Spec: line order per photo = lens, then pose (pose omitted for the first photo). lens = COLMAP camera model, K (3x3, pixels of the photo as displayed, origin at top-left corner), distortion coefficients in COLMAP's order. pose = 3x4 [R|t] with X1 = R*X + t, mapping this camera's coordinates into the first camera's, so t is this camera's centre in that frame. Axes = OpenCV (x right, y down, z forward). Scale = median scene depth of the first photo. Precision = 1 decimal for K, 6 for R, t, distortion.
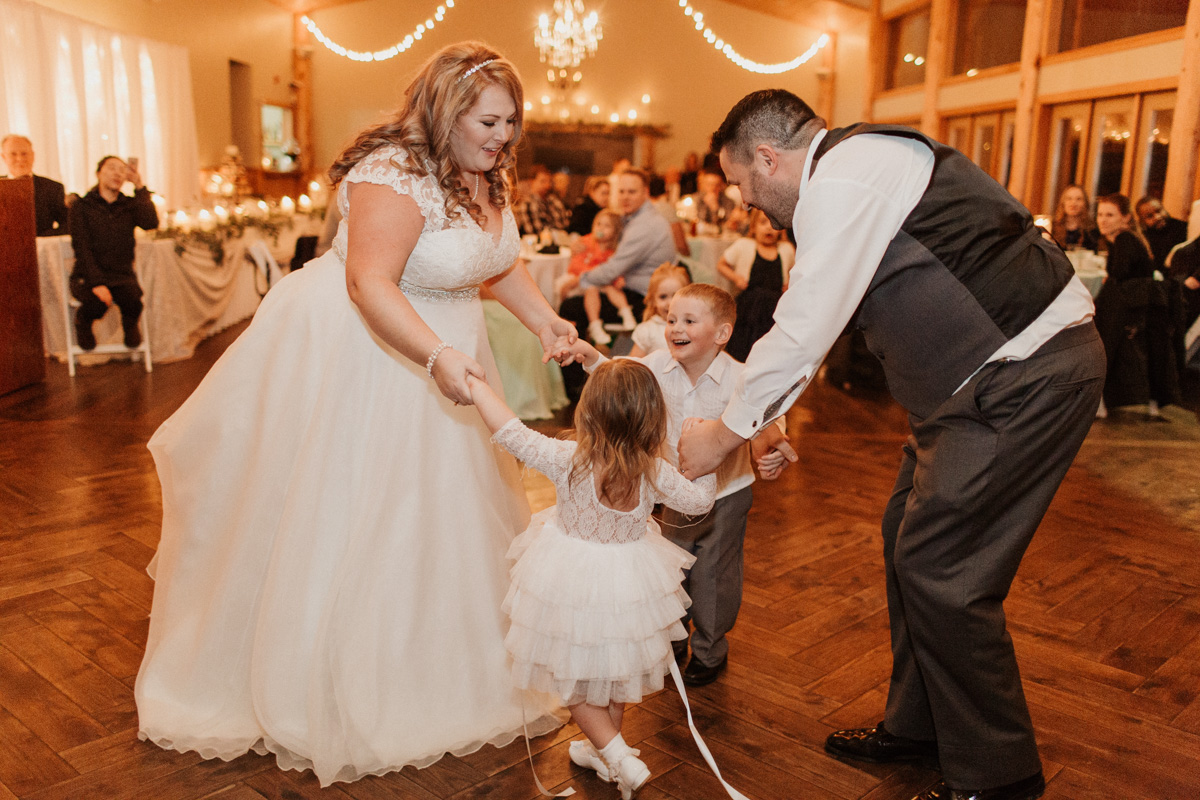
lens RADIAL K [[1137.5, 0, 600.0], [0, 1137.5, 400.0], [0, 0, 1]] dist [-0.001625, 0.014641]
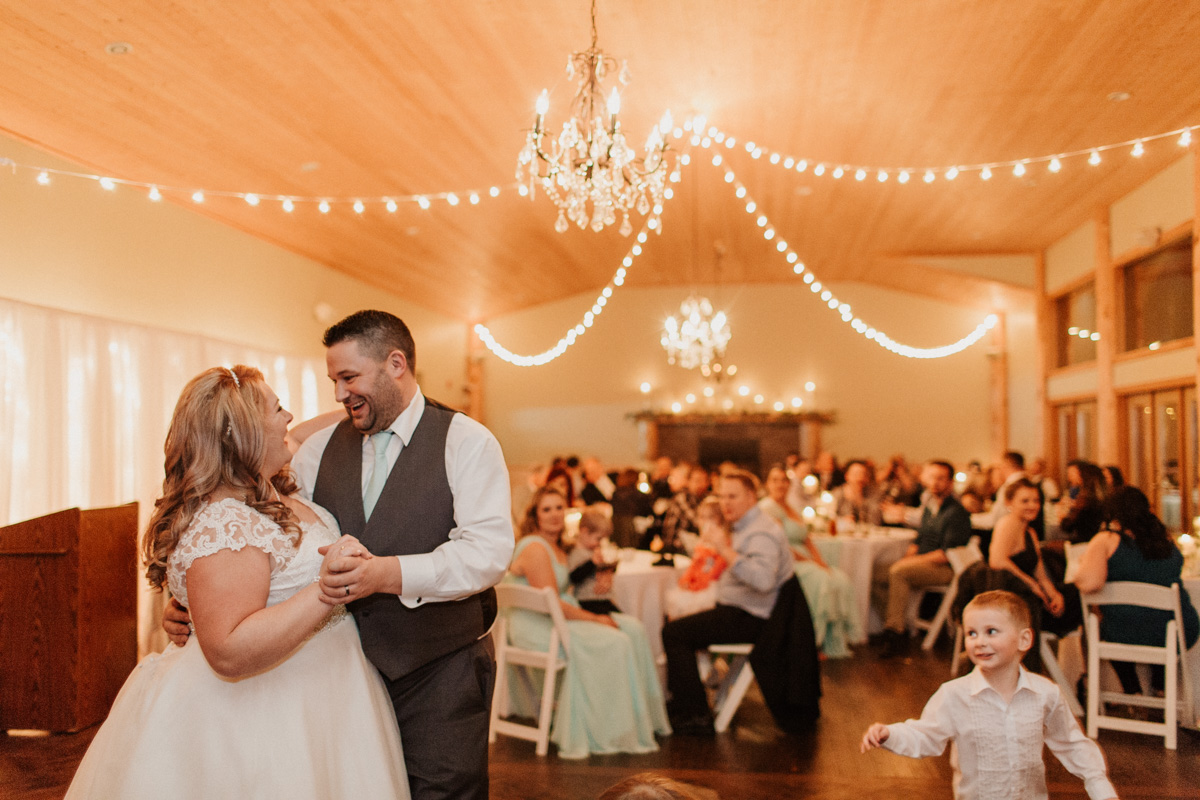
lens RADIAL K [[1137.5, 0, 600.0], [0, 1137.5, 400.0], [0, 0, 1]] dist [-0.001625, 0.014641]
pose [[0.985048, -0.041986, -0.167087, 0.046188], [0.000068, 0.969944, -0.243329, -0.020846], [0.172281, 0.239679, 0.955444, 0.039138]]
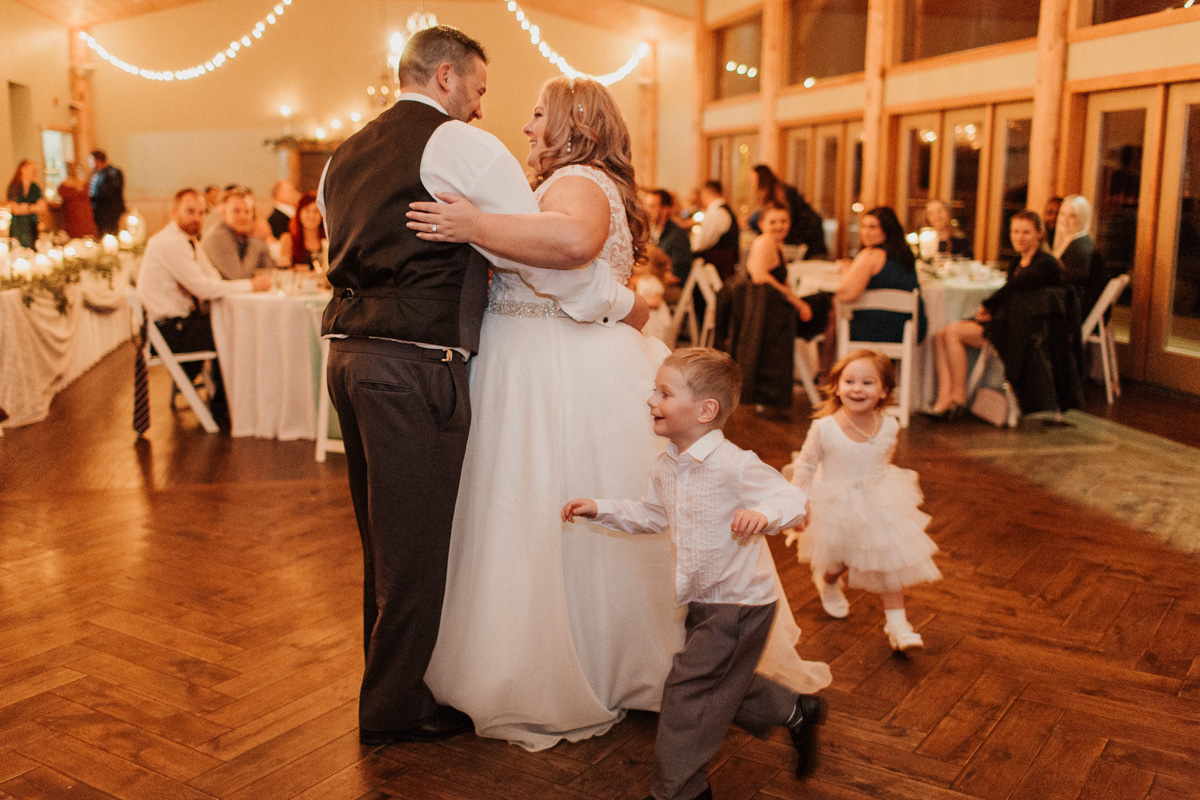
lens RADIAL K [[1221.3, 0, 568.5], [0, 1221.3, 375.1], [0, 0, 1]] dist [0.002043, -0.000887]
pose [[0.987565, -0.053286, 0.147906, -0.063469], [0.059542, 0.997495, -0.038198, -0.007111], [-0.145500, 0.046529, 0.988264, -0.009883]]
